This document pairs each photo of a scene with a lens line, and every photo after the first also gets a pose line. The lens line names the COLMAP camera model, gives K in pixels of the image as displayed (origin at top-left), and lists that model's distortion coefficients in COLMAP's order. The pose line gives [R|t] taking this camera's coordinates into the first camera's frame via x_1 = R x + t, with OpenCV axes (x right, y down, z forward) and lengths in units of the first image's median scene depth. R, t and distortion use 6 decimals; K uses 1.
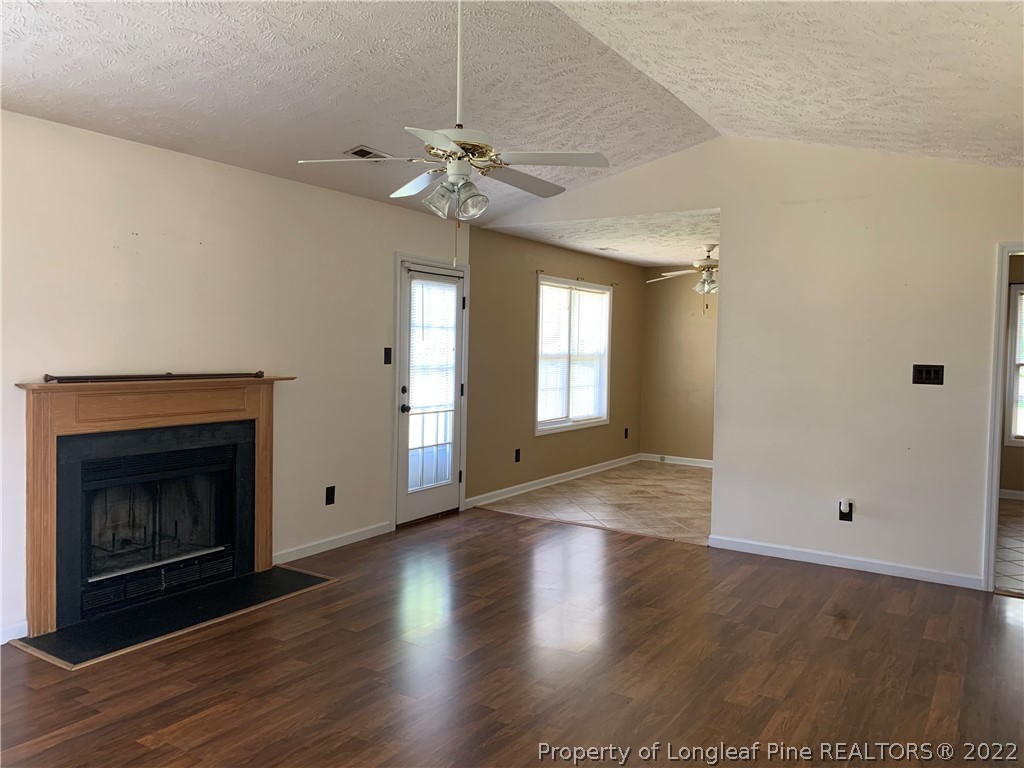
lens RADIAL K [[787.2, 0, 512.0], [0, 787.2, 384.0], [0, 0, 1]] dist [0.032773, -0.002780]
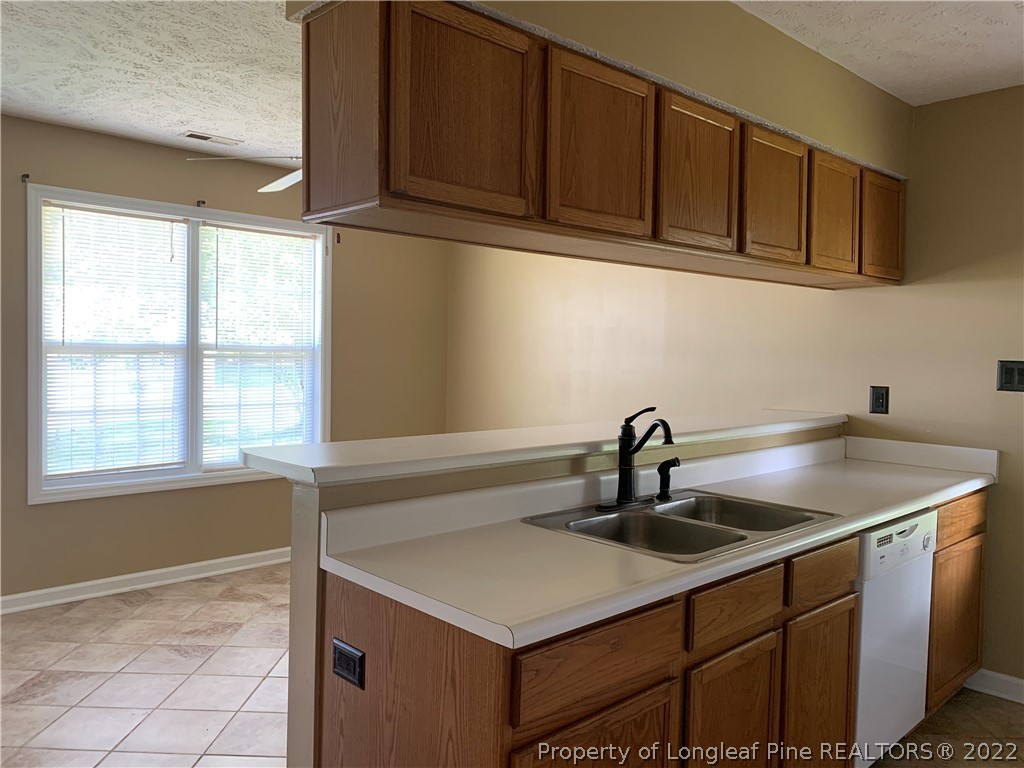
lens RADIAL K [[787.2, 0, 512.0], [0, 787.2, 384.0], [0, 0, 1]] dist [0.032773, -0.002780]
pose [[0.968961, 0.009071, -0.247045, 0.415779], [-0.011480, 0.999900, -0.008312, -0.009602], [0.246945, 0.010890, 0.968968, 0.530809]]
